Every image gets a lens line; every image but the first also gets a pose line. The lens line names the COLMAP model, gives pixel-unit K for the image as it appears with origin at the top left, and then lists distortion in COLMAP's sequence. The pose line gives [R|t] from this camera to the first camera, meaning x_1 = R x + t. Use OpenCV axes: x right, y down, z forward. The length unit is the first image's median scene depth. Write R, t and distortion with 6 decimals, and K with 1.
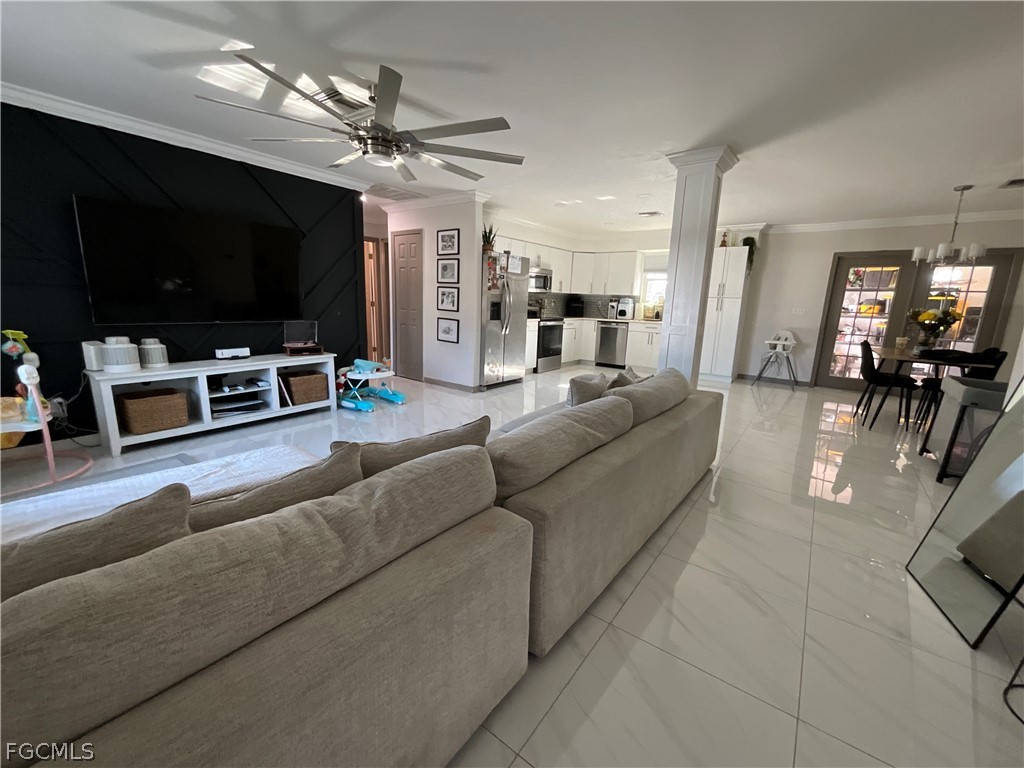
lens RADIAL K [[417.4, 0, 513.5], [0, 417.4, 384.2], [0, 0, 1]] dist [0.005860, -0.002379]
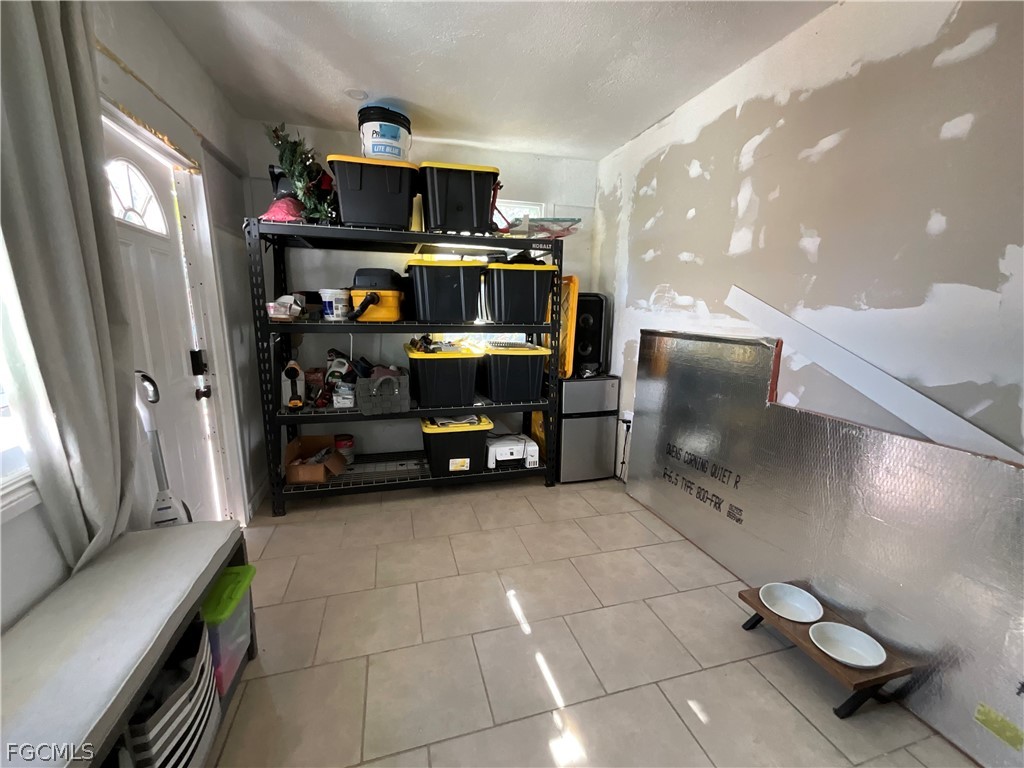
lens RADIAL K [[417.4, 0, 512.4], [0, 417.4, 385.5], [0, 0, 1]] dist [0.005860, -0.002379]
pose [[0.600940, -0.172955, 0.780358, 1.198637], [0.171523, 0.981468, 0.085441, -0.232392], [-0.780673, 0.082505, 0.619469, 1.335623]]
